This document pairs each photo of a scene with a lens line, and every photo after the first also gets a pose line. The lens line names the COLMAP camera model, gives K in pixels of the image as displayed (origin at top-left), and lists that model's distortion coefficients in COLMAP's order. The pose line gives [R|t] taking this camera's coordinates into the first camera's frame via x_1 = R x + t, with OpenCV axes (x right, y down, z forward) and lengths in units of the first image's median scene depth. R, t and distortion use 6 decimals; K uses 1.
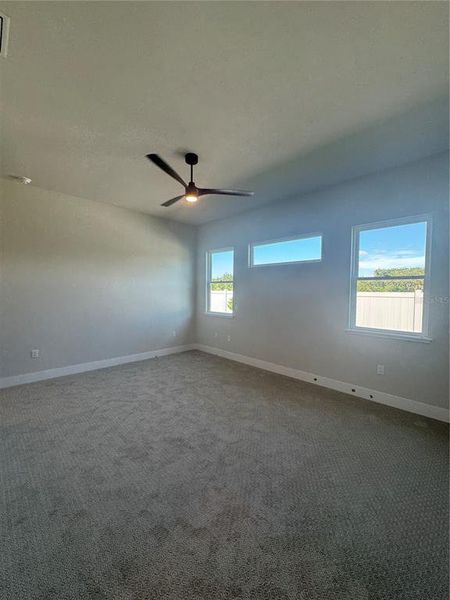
lens RADIAL K [[239.7, 0, 225.0], [0, 239.7, 300.0], [0, 0, 1]] dist [-0.001288, -0.000042]
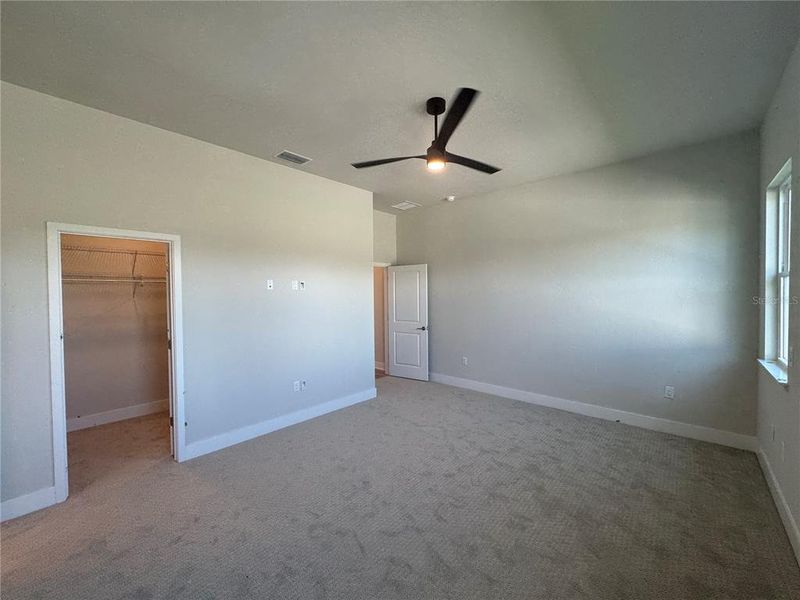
lens RADIAL K [[323.7, 0, 400.1], [0, 323.7, 302.8], [0, 0, 1]] dist [0.003463, 0.000353]
pose [[0.068757, 0.023074, -0.997367, 0.503442], [-0.036447, 0.999123, 0.020602, -0.033134], [0.996967, 0.034935, 0.069538, 0.579643]]
